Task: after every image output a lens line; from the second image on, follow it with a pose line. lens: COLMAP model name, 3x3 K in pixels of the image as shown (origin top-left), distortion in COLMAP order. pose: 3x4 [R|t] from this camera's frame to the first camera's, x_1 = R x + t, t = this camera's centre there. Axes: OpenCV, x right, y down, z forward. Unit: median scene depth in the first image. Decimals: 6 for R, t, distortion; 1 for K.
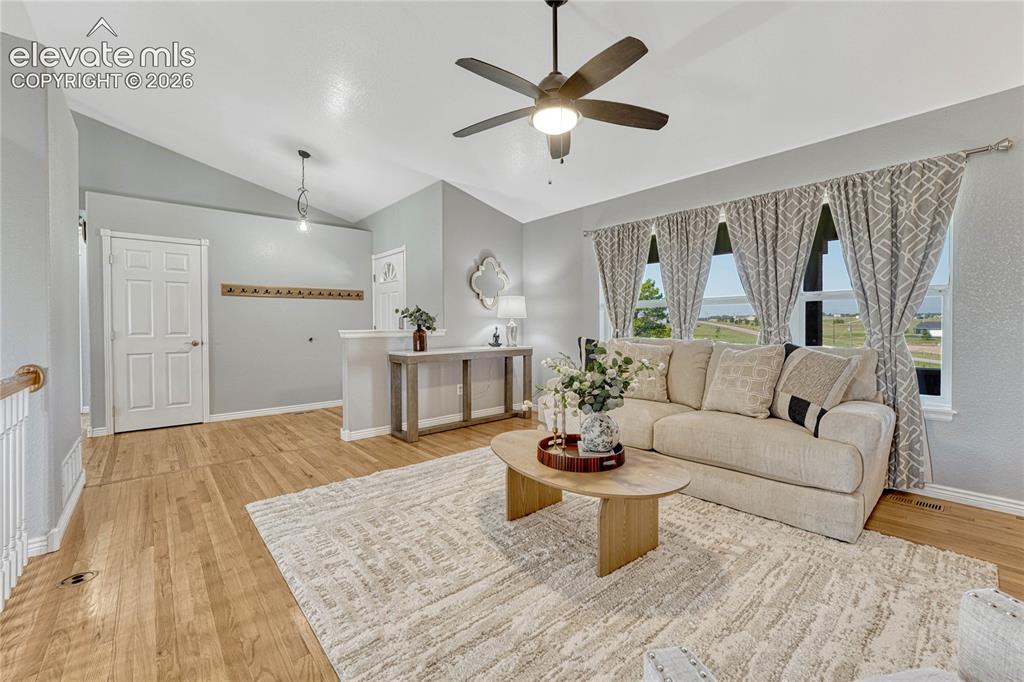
lens RADIAL K [[436.8, 0, 526.1], [0, 436.8, 330.2], [0, 0, 1]] dist [-0.010094, 0.000547]
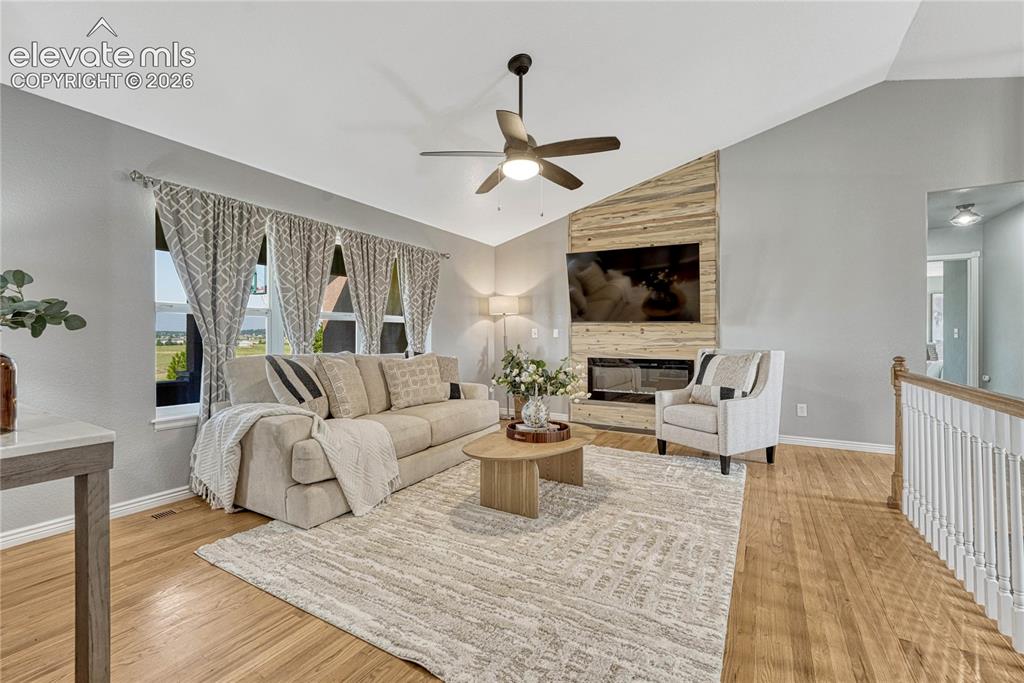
lens RADIAL K [[436.8, 0, 501.8], [0, 436.8, 334.9], [0, 0, 1]] dist [-0.010094, 0.000547]
pose [[-0.297535, 0.005378, 0.954696, -0.967737], [0.022759, 0.999740, 0.001462, -0.019991], [-0.954440, 0.022163, -0.297580, 1.278081]]
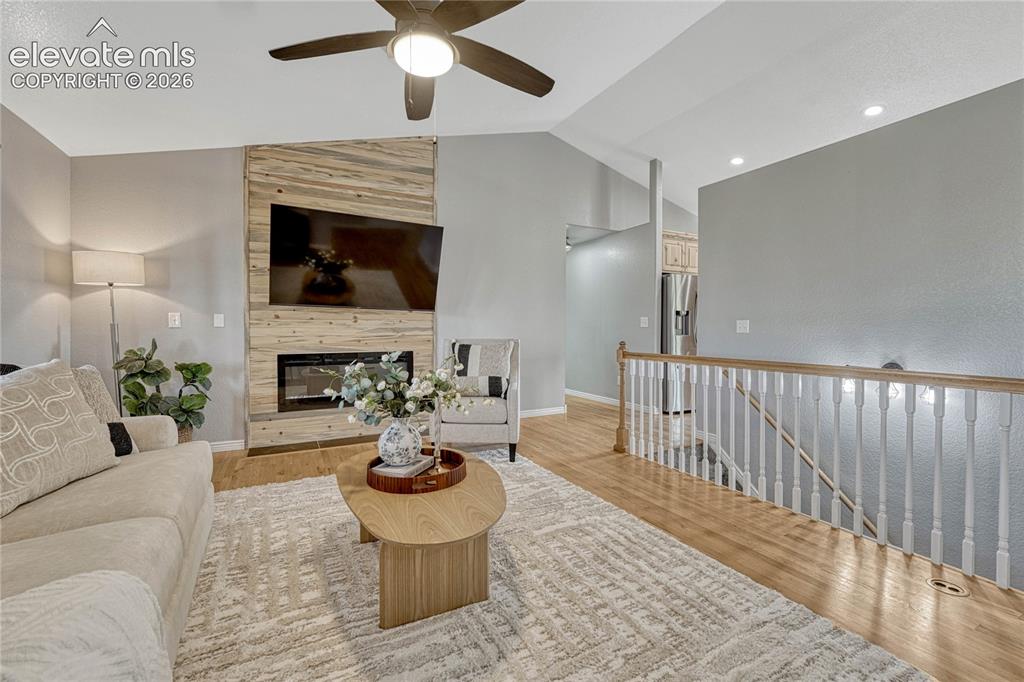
lens RADIAL K [[436.8, 0, 514.6], [0, 436.8, 330.8], [0, 0, 1]] dist [-0.010094, 0.000547]
pose [[-0.973183, -0.001488, 0.230026, -0.230323], [0.005133, 0.999590, 0.028185, -0.020746], [-0.229973, 0.028610, -0.972776, 1.539025]]
